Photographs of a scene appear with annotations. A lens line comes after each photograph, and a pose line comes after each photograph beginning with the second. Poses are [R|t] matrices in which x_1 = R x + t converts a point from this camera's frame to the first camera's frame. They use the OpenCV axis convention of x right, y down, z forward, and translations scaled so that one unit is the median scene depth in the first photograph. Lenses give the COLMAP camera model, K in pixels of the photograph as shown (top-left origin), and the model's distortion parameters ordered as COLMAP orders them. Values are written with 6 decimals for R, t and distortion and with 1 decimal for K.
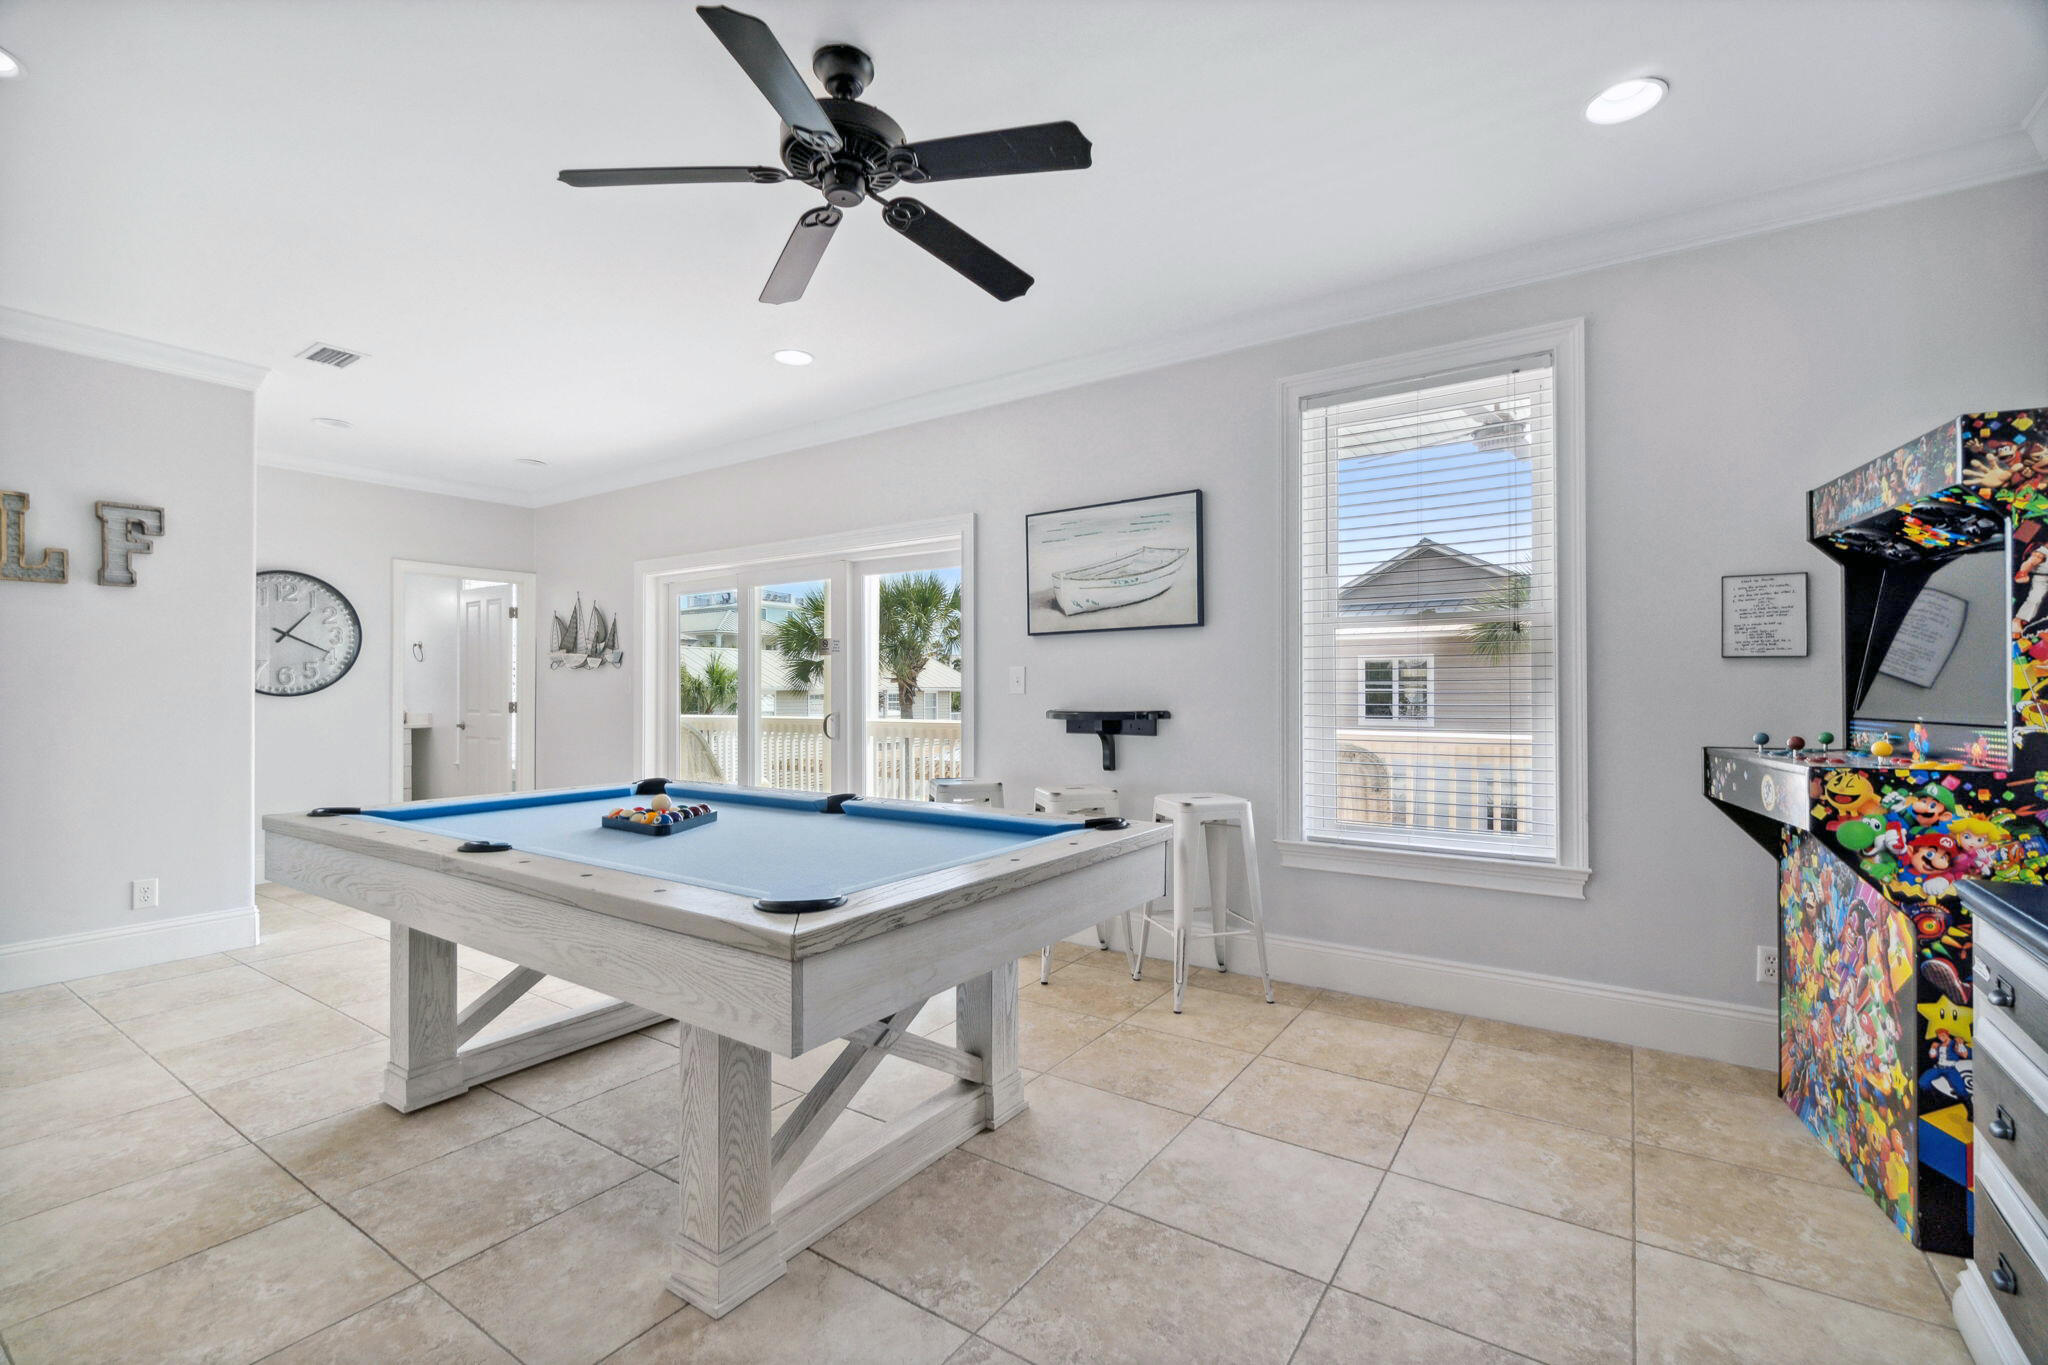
lens RADIAL K [[902.6, 0, 1030.2], [0, 902.6, 686.9], [0, 0, 1]] dist [-0.003783, 0.000244]
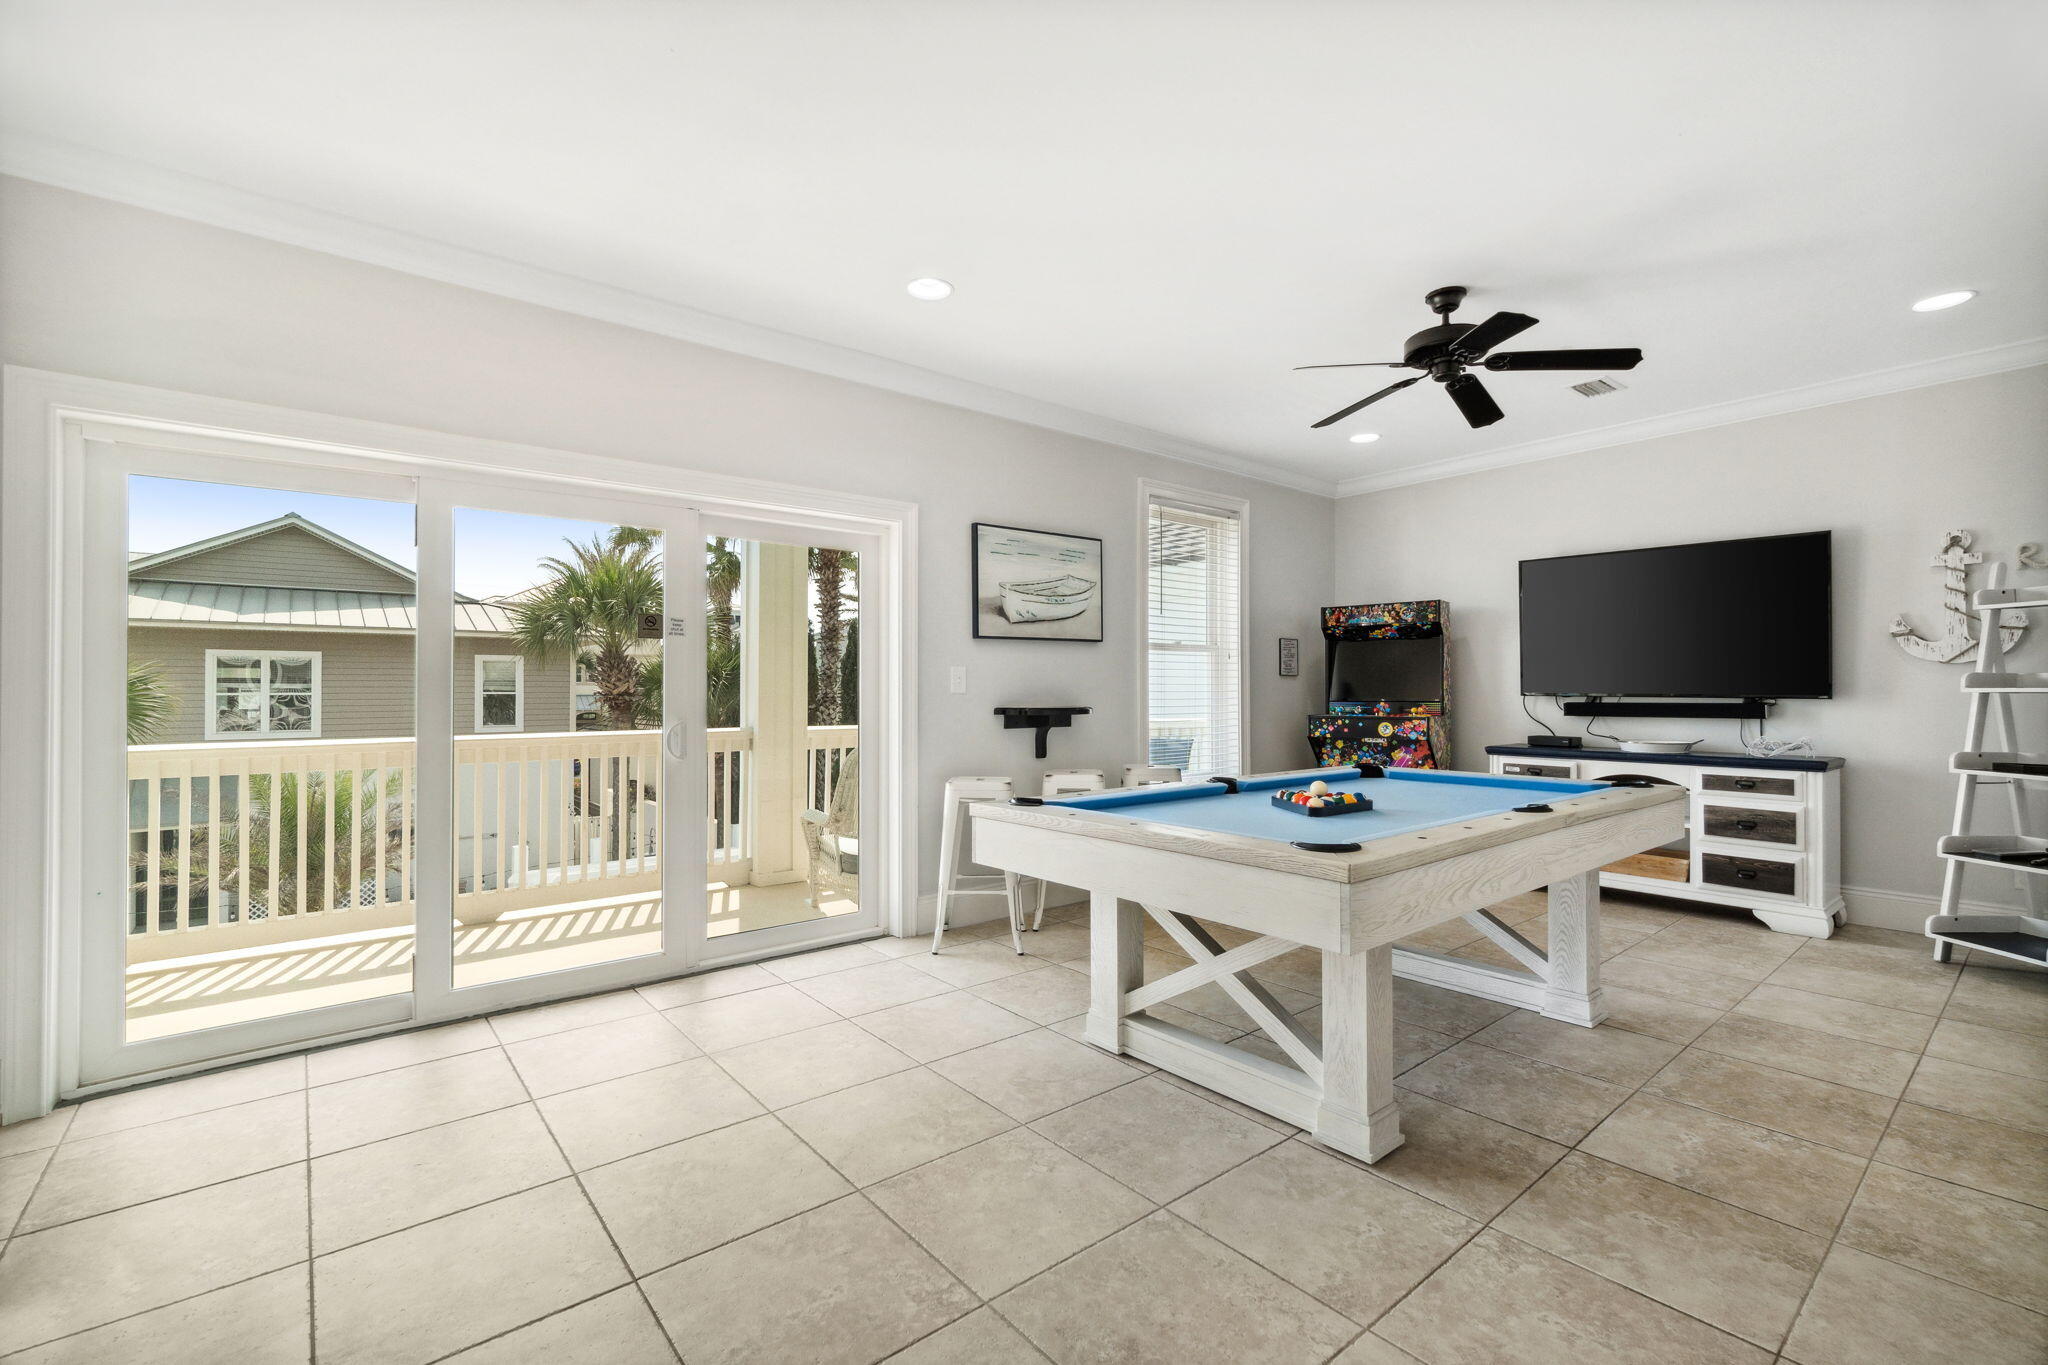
lens RADIAL K [[902.6, 0, 1033.2], [0, 902.6, 678.5], [0, 0, 1]] dist [-0.003783, 0.000244]
pose [[0.268150, 0.015892, 0.963246, -1.051617], [-0.000180, 0.999865, -0.016446, 0.008059], [-0.963377, 0.004237, 0.268117, 0.692707]]
